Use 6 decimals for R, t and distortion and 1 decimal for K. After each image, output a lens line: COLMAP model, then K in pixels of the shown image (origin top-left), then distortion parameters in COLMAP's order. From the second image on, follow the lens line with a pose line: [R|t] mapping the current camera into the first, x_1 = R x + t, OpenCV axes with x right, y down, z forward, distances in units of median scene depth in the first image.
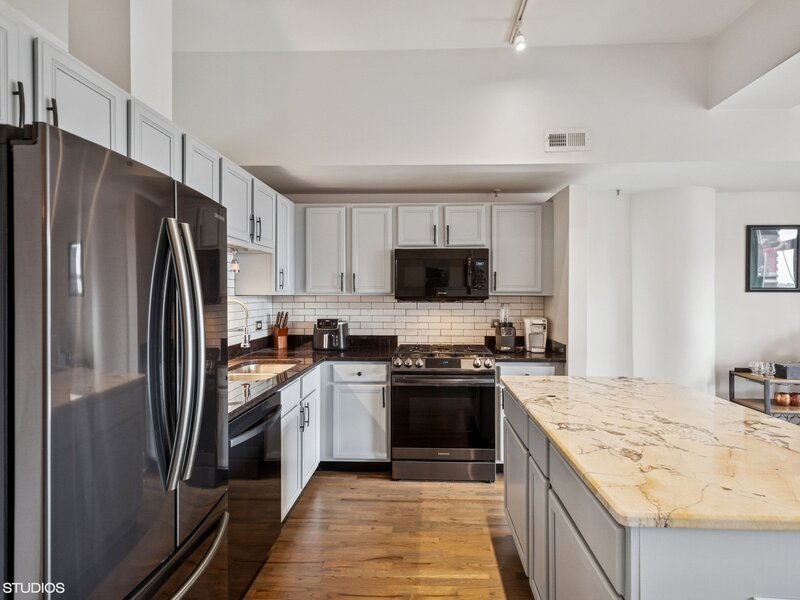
lens RADIAL K [[429.3, 0, 416.4], [0, 429.3, 297.6], [0, 0, 1]] dist [0.017845, -0.000268]
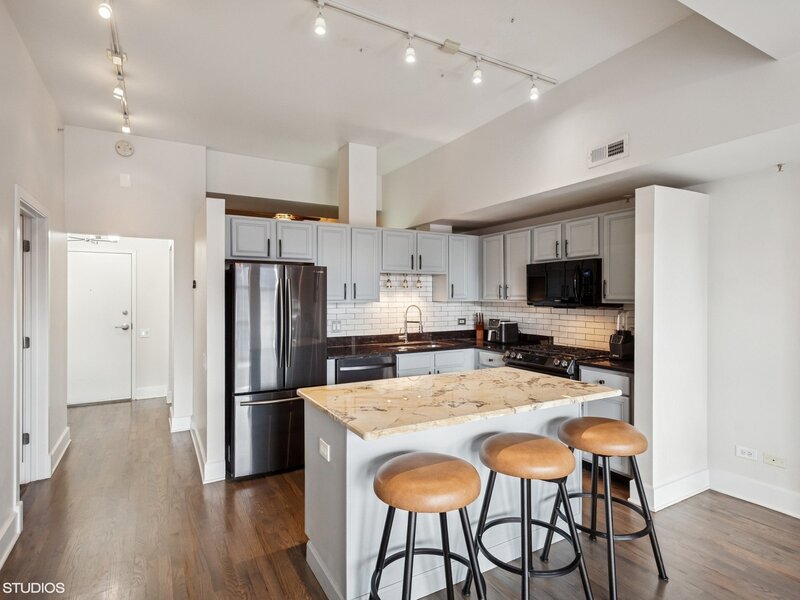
lens RADIAL K [[418.0, 0, 400.0], [0, 418.0, 300.0], [0, 0, 1]] dist [0.005759, -0.000093]
pose [[0.520202, 0.003849, -0.854034, 0.775958], [-0.003198, 0.999992, 0.002559, -0.013117], [0.854037, 0.001400, 0.520210, 0.065555]]
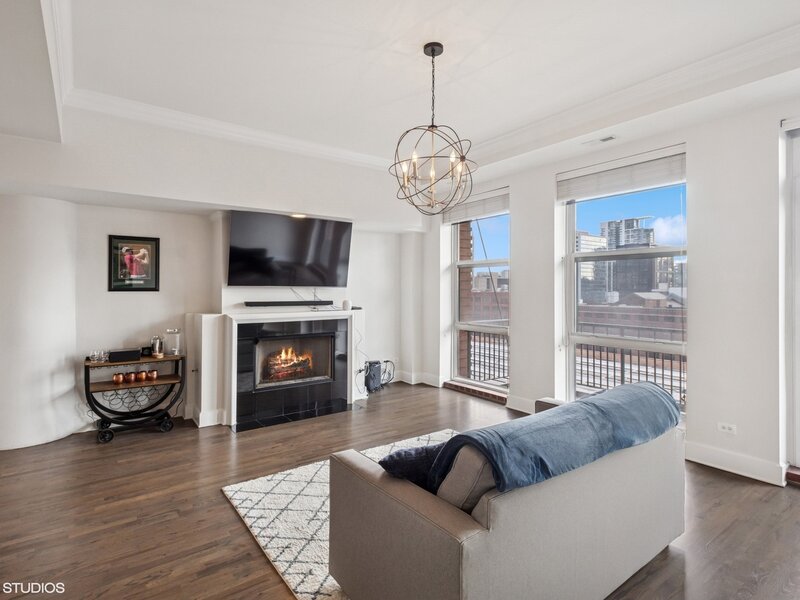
lens RADIAL K [[427.5, 0, 401.6], [0, 427.5, 288.0], [0, 0, 1]] dist [0.002099, -0.000231]
pose [[0.786282, -0.002387, 0.617863, 0.715926], [0.005596, 0.999979, -0.003258, -0.014378], [-0.617842, 0.006019, 0.786279, -0.444967]]
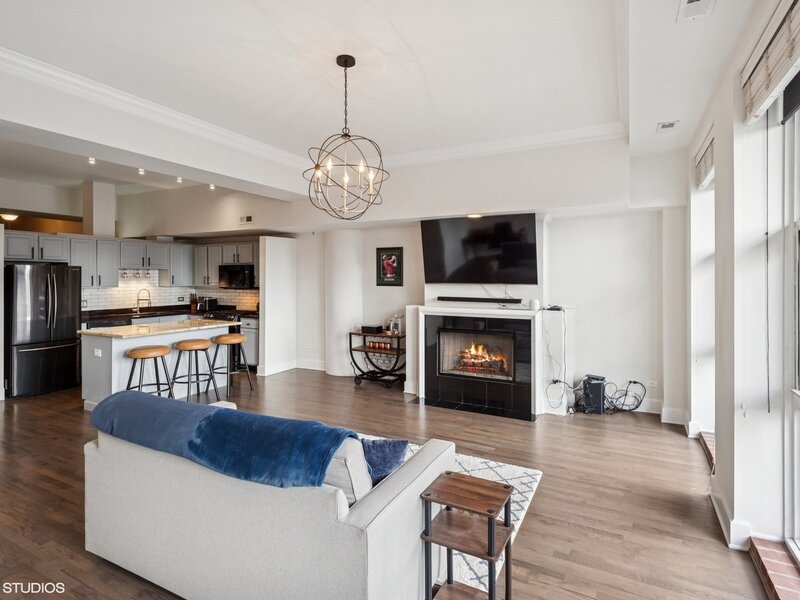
lens RADIAL K [[429.4, 0, 404.4], [0, 429.4, 279.3], [0, 0, 1]] dist [0.012299, -0.000301]
pose [[0.900190, 0.000328, -0.435497, 1.740365], [-0.002023, 0.999992, -0.003428, -0.036157], [0.435492, 0.003966, 0.900184, -0.559116]]
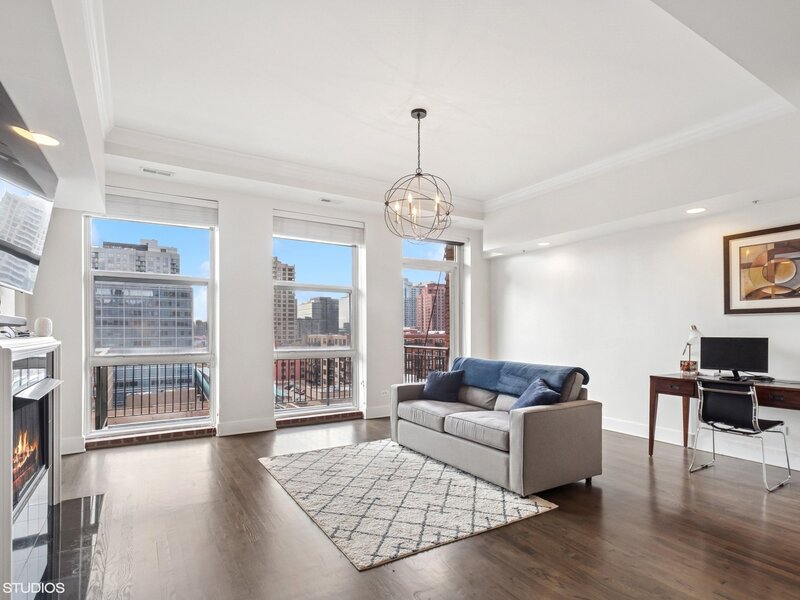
lens RADIAL K [[424.0, 0, 395.8], [0, 424.0, 341.1], [0, 0, 1]] dist [0.001078, -0.000056]
pose [[-0.529634, -0.022046, 0.847940, 0.427215], [0.007526, 0.999501, 0.030687, 0.042595], [-0.848193, 0.022634, -0.529203, 0.746839]]
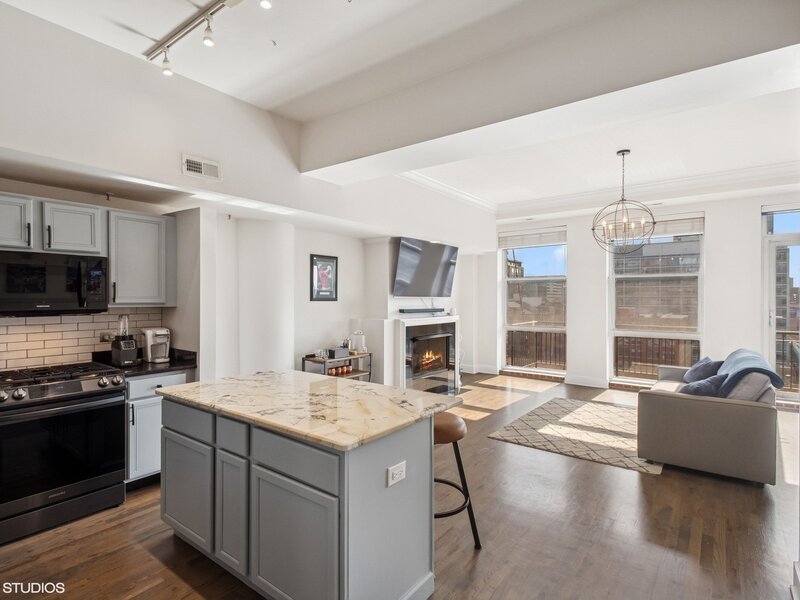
lens RADIAL K [[418.0, 0, 400.0], [0, 418.0, 300.0], [0, 0, 1]] dist [0.005759, -0.000093]
pose [[0.582264, -0.006438, 0.812974, -0.196031], [0.005096, 0.999978, 0.004269, -0.022030], [-0.812984, 0.001657, 0.582284, -0.038521]]
